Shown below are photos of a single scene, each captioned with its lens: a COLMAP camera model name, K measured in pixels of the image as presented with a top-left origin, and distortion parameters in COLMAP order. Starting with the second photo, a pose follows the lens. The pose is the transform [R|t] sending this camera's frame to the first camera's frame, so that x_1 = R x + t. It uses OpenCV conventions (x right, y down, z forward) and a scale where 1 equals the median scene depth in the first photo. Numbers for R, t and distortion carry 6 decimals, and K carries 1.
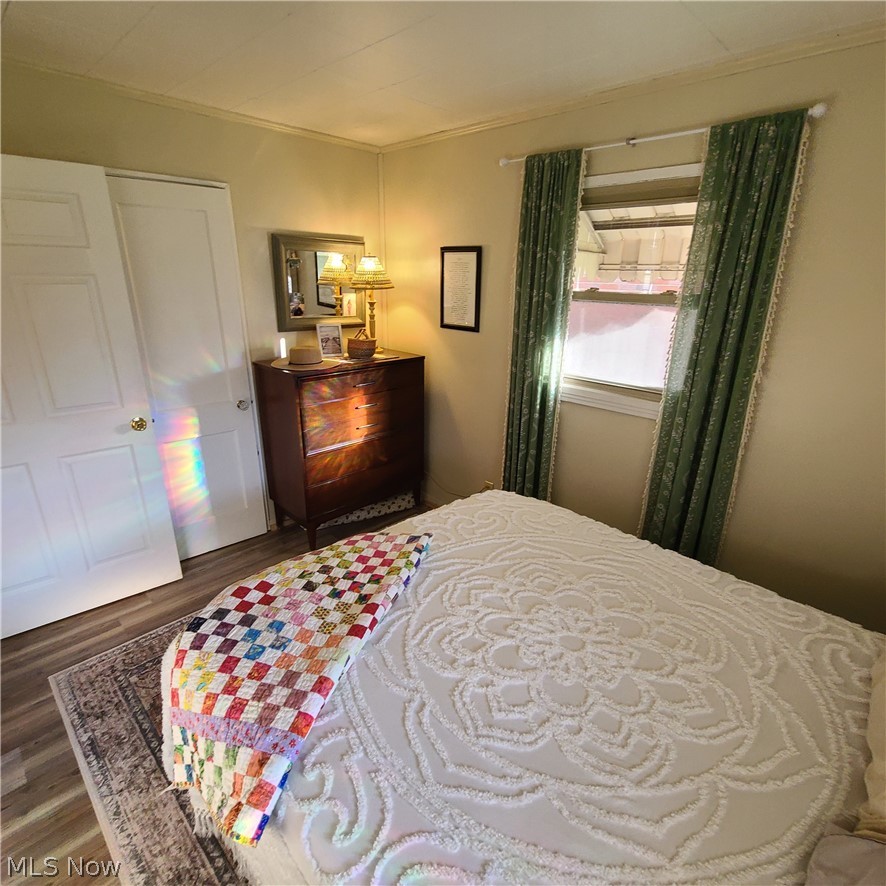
lens RADIAL K [[486.9, 0, 445.6], [0, 486.9, 446.4], [0, 0, 1]] dist [-0.001059, -0.002057]
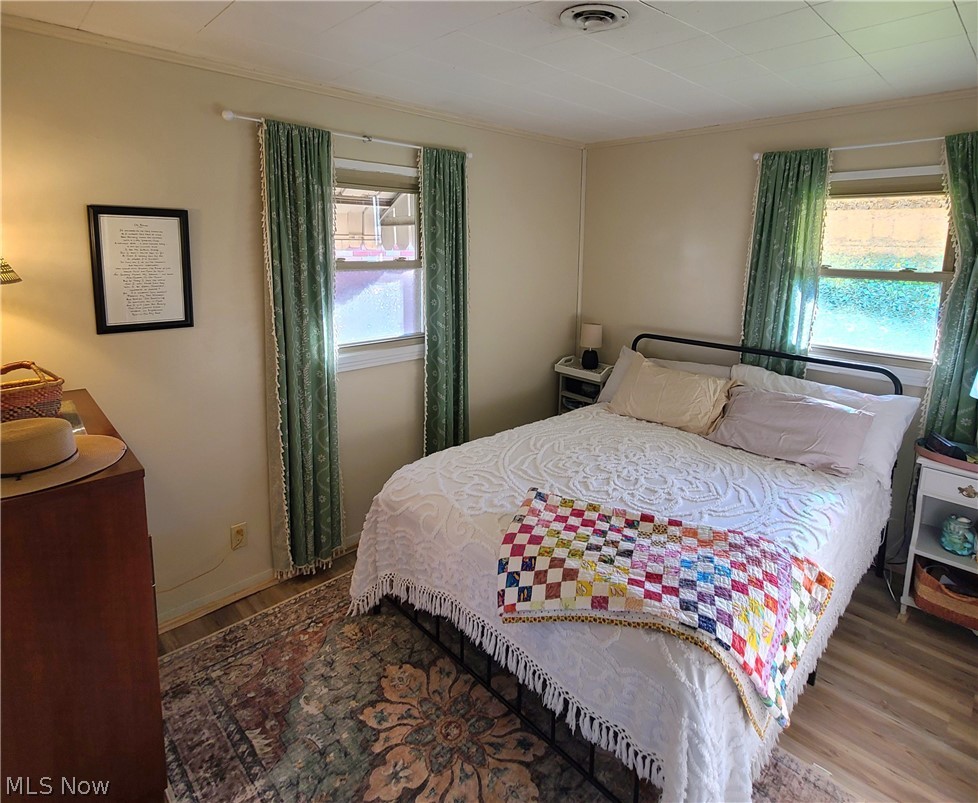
lens RADIAL K [[537.2, 0, 490.1], [0, 537.2, 322.6], [0, 0, 1]] dist [-0.001008, -0.000537]
pose [[0.033546, -0.164993, 0.985724, -1.272176], [0.322848, 0.935192, 0.145548, -0.402625], [-0.945856, 0.313357, 0.084640, 0.991270]]
